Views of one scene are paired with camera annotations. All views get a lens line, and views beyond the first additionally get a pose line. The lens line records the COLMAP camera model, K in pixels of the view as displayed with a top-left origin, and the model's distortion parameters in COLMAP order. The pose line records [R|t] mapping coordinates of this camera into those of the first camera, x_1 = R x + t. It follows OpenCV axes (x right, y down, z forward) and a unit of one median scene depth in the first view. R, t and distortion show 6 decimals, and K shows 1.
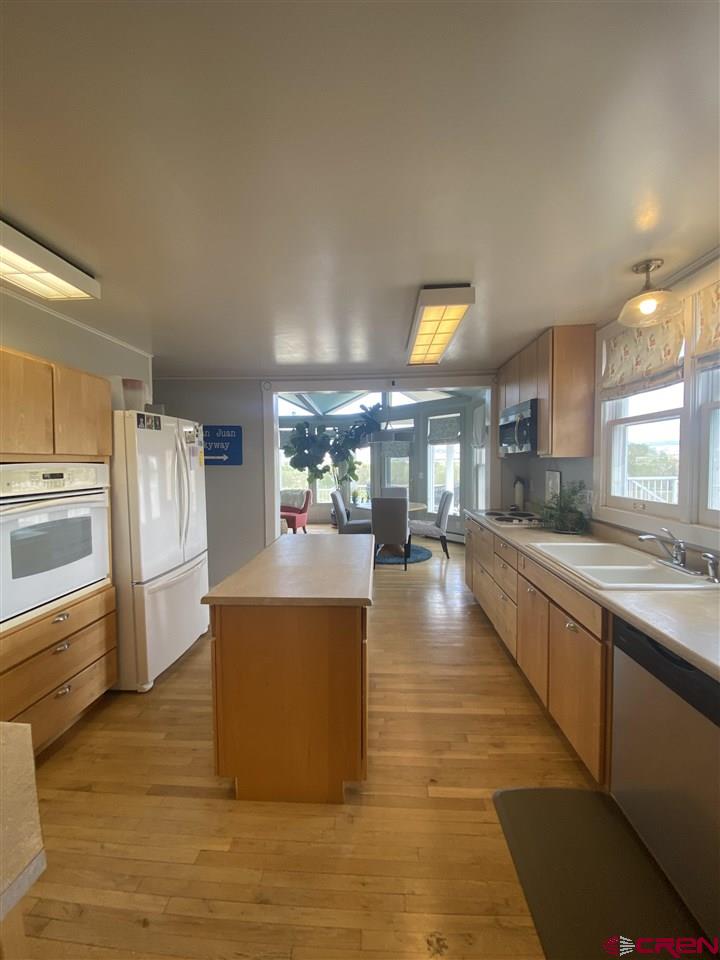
lens RADIAL K [[388.2, 0, 361.8], [0, 388.2, 477.9], [0, 0, 1]] dist [0.001198, -0.018081]
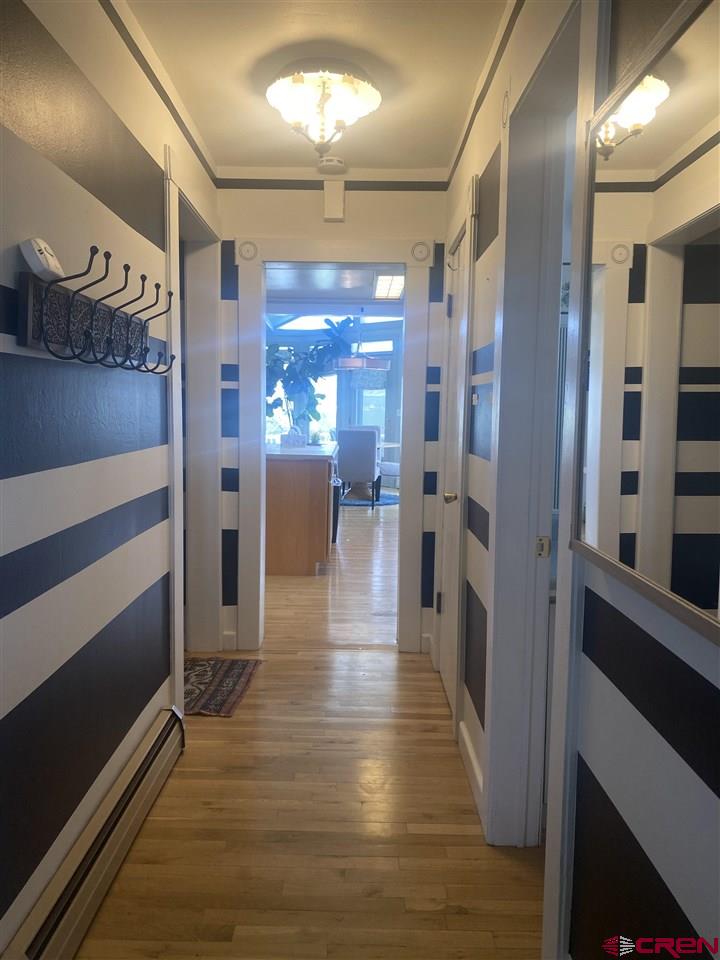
lens RADIAL K [[733.1, 0, 360.0], [0, 733.1, 480.0], [0, 0, 1]] dist [0.197899, -0.000992]
pose [[0.998323, 0.019011, 0.054679, -0.008542], [-0.022299, 0.997939, 0.060169, 0.038029], [-0.053422, -0.061288, 0.996689, -0.456684]]
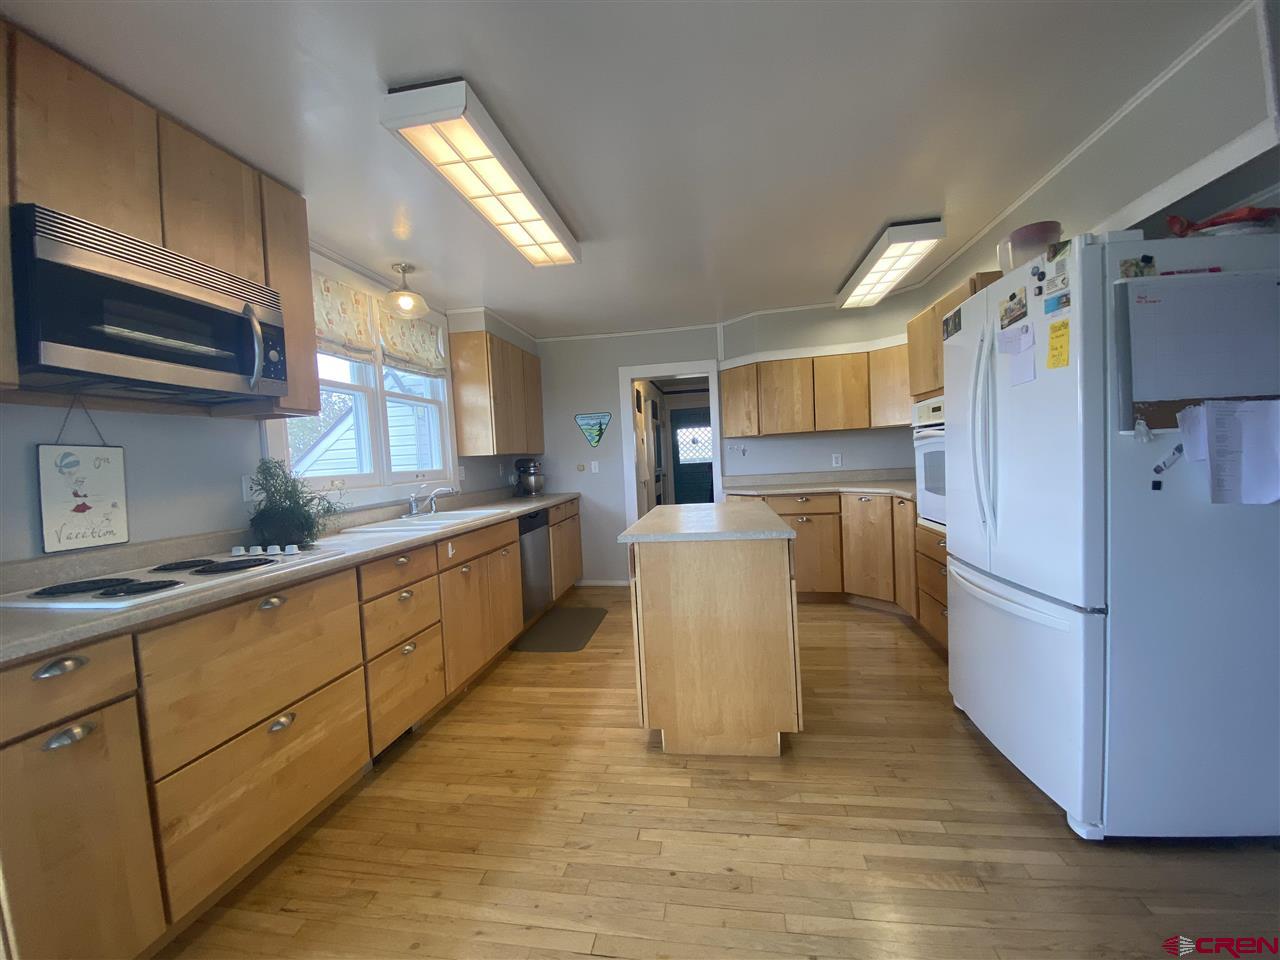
lens RADIAL K [[517.6, 0, 640.0], [0, 517.6, 480.0], [0, 0, 1]] dist [0.001198, -0.018081]
pose [[-0.992479, 0.055793, 0.108962, -0.028863], [0.065565, 0.993937, 0.088262, 0.001478], [-0.103377, 0.094742, -0.990120, 0.589318]]
